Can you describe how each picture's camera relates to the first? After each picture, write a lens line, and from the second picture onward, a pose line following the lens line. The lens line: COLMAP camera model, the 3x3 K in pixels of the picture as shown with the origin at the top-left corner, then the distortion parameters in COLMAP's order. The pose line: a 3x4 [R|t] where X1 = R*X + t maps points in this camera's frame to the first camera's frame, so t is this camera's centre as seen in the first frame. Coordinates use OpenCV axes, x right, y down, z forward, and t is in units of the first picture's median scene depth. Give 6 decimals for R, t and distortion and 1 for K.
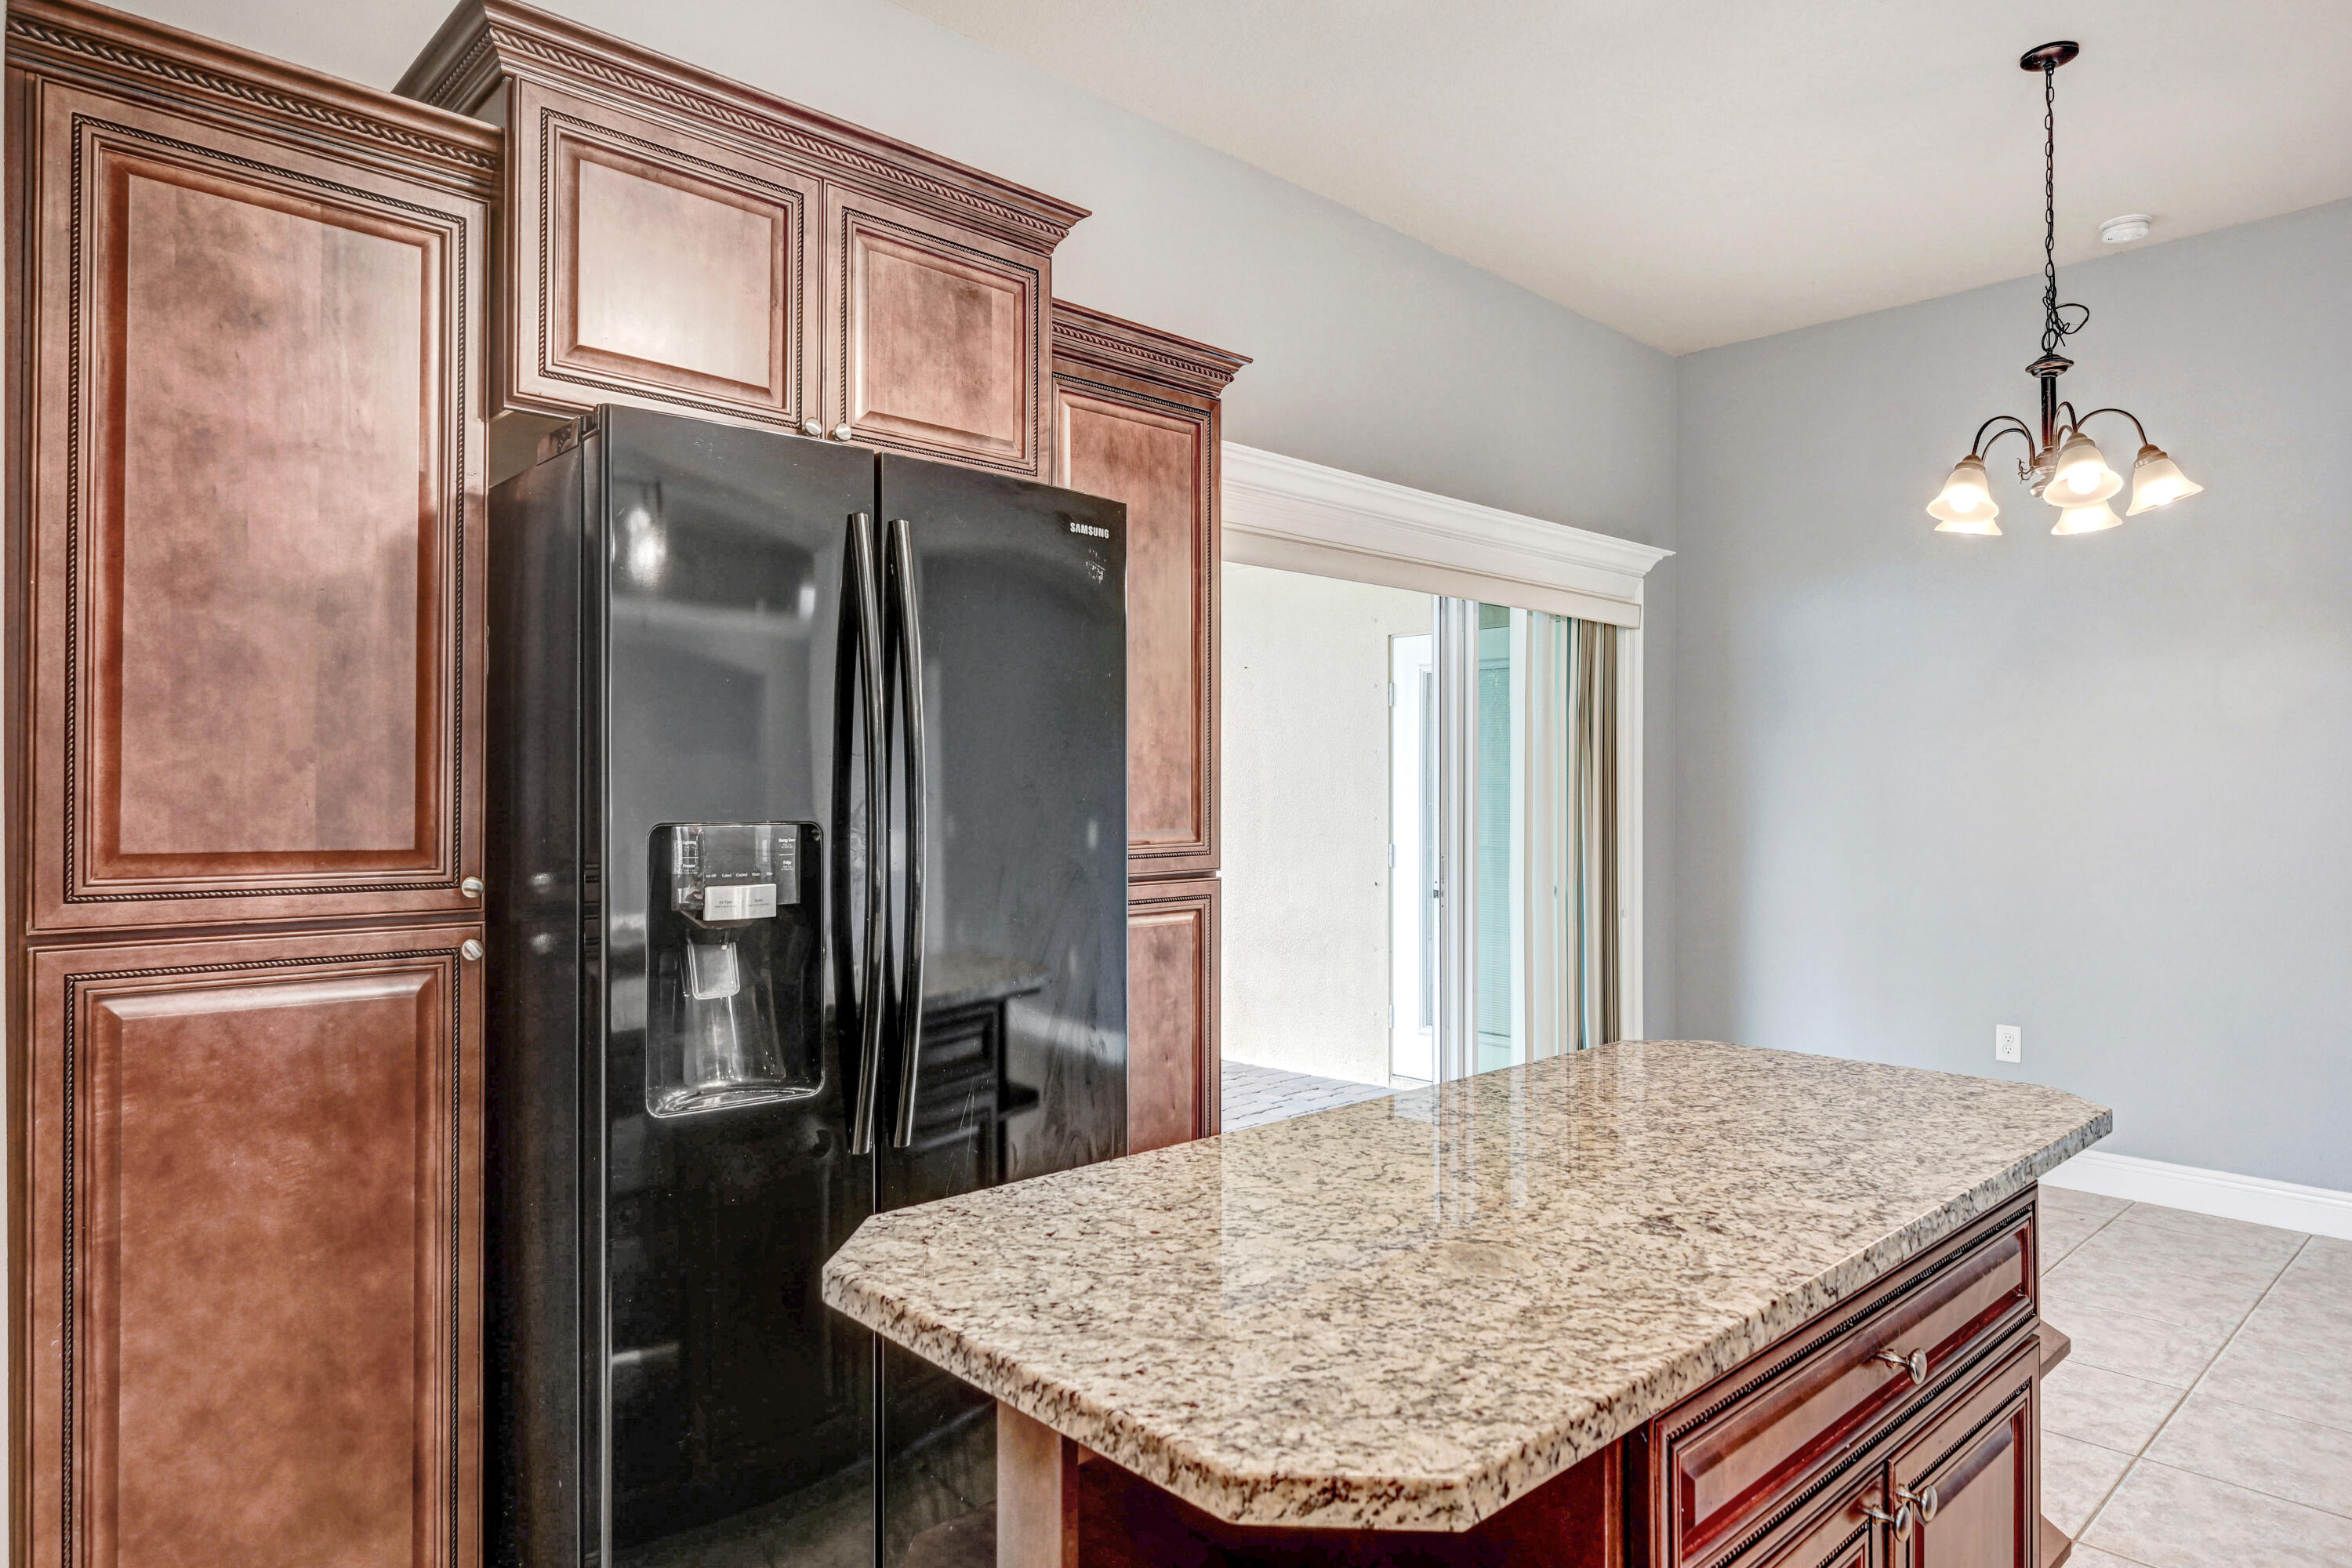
lens RADIAL K [[1443.8, 0, 1167.0], [0, 1443.8, 799.7], [0, 0, 1]] dist [0.004791, -0.000534]
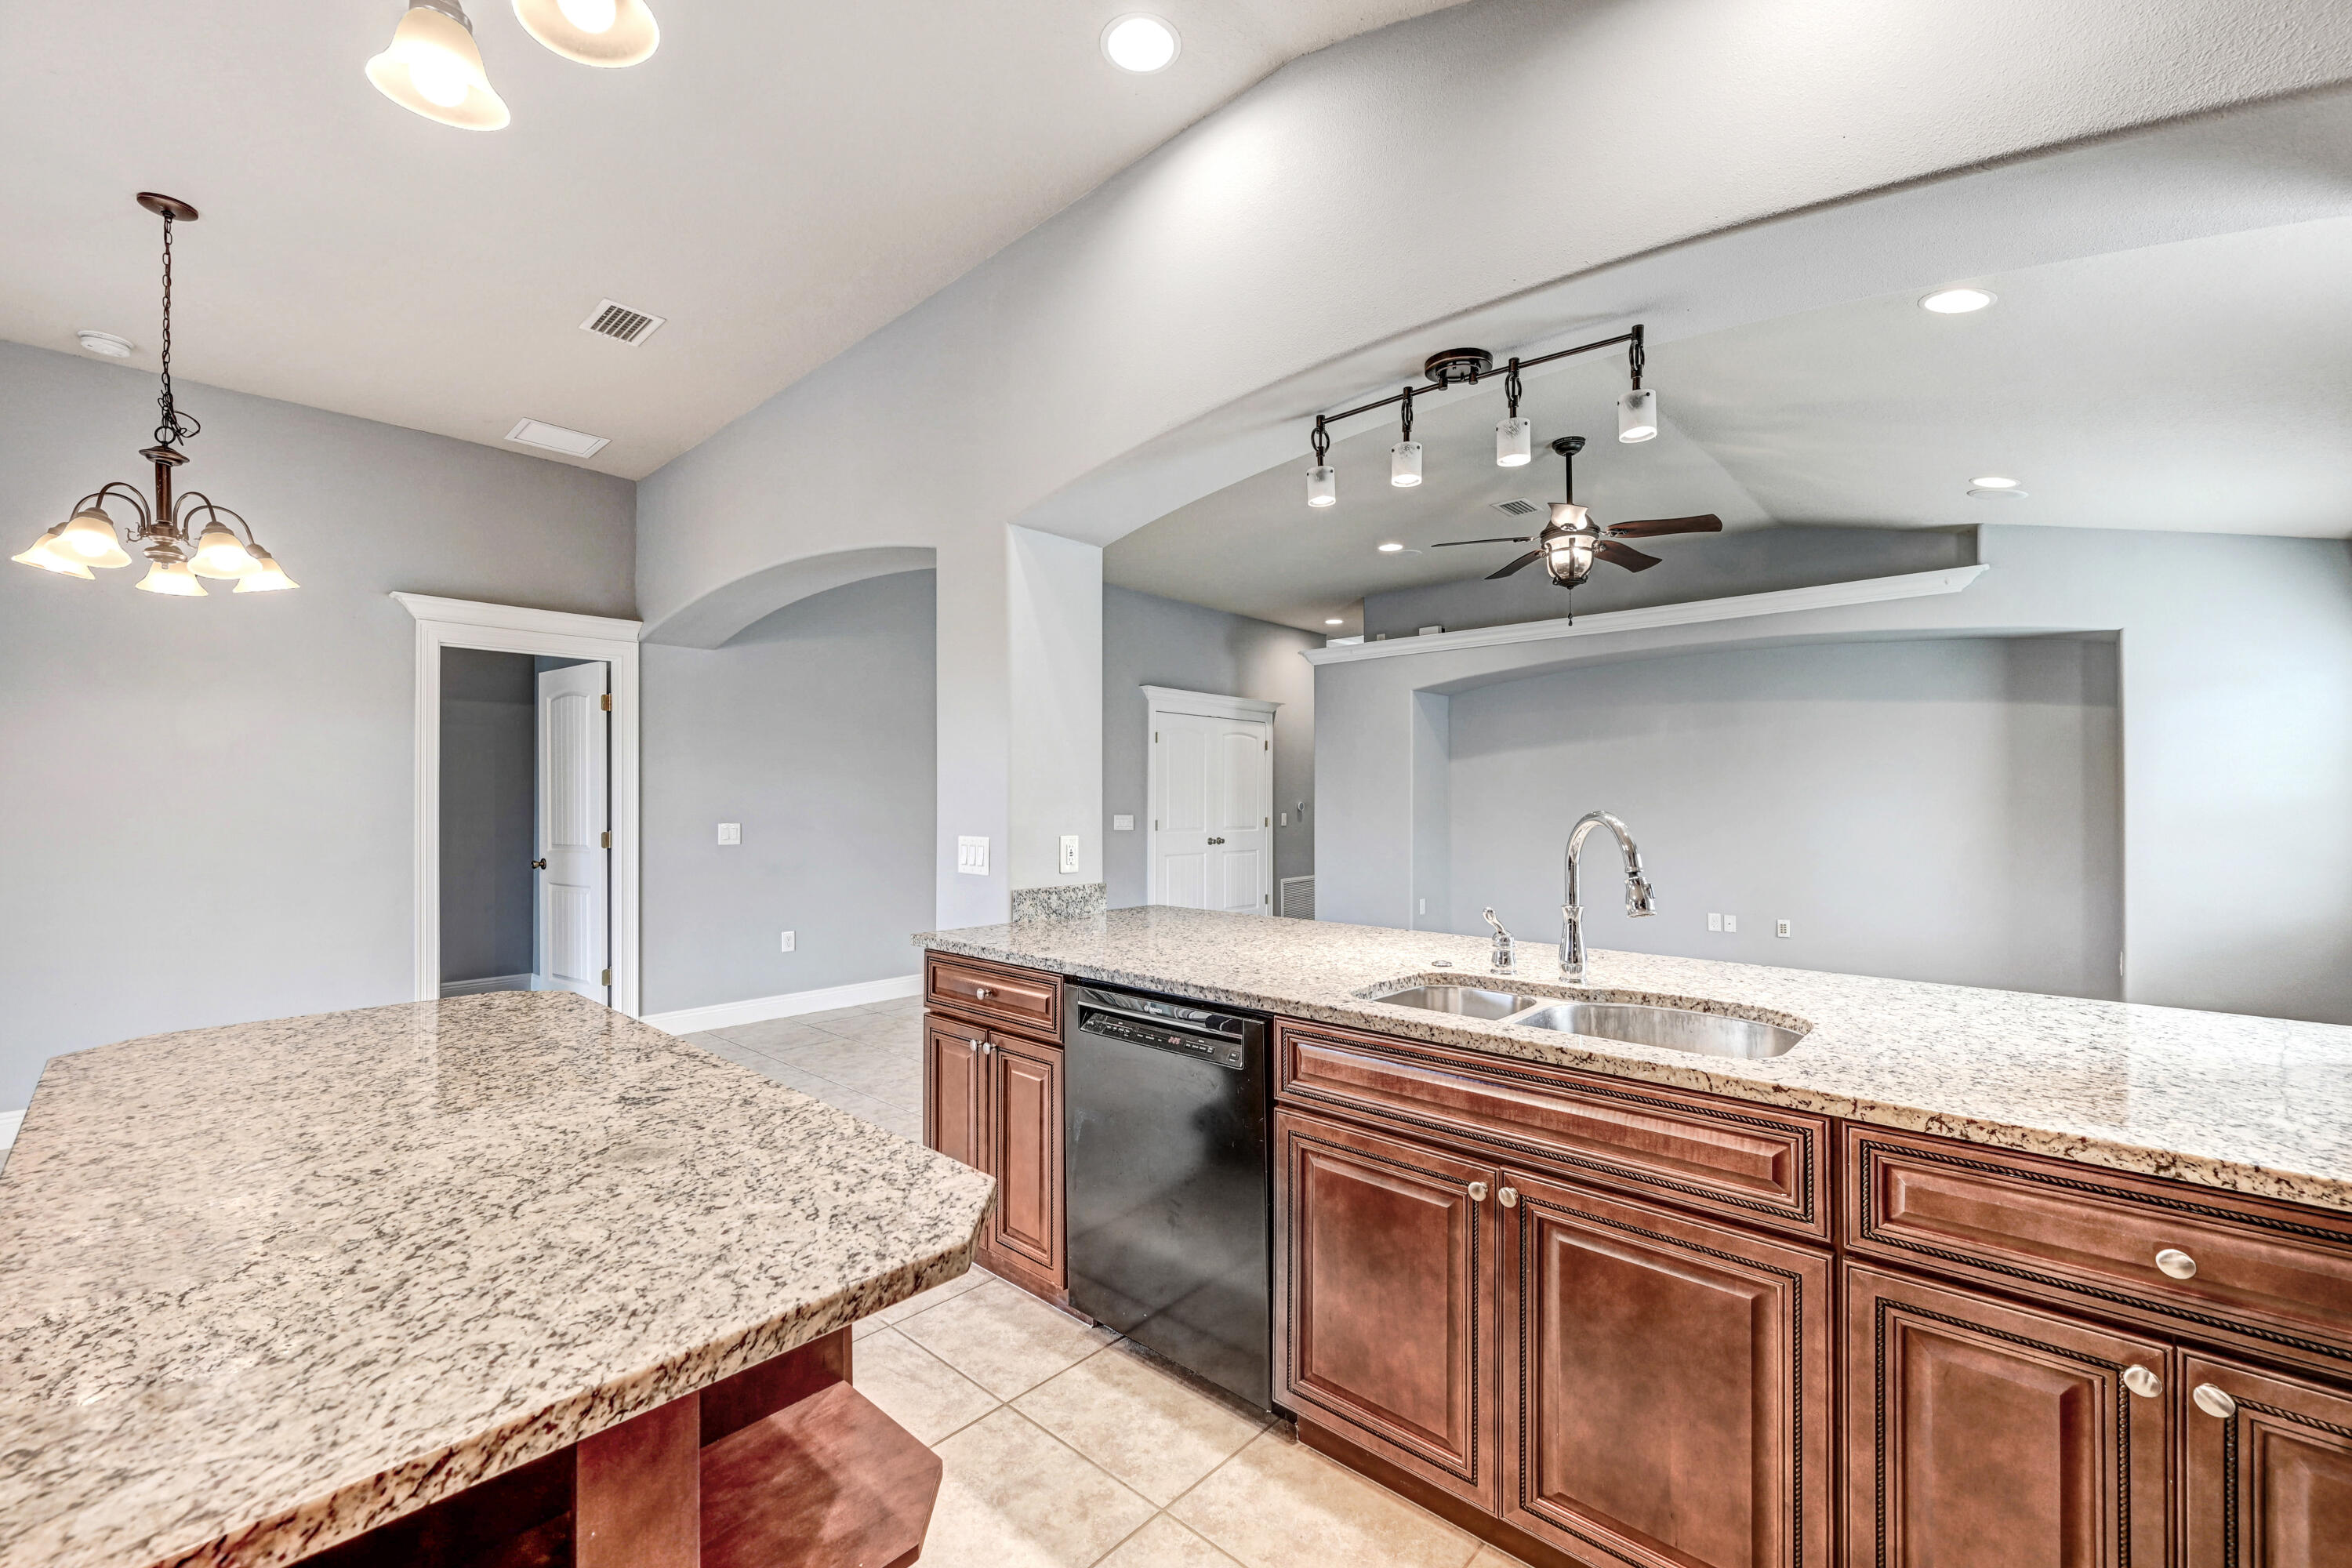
lens RADIAL K [[944.7, 0, 1135.0], [0, 944.7, 801.0], [0, 0, 1]] dist [-0.003233, 0.000900]
pose [[-0.062224, 0.000400, 0.998062, -0.658473], [0.005186, 0.999987, -0.000078, -0.000004], [-0.998049, 0.005171, -0.062226, 0.598944]]
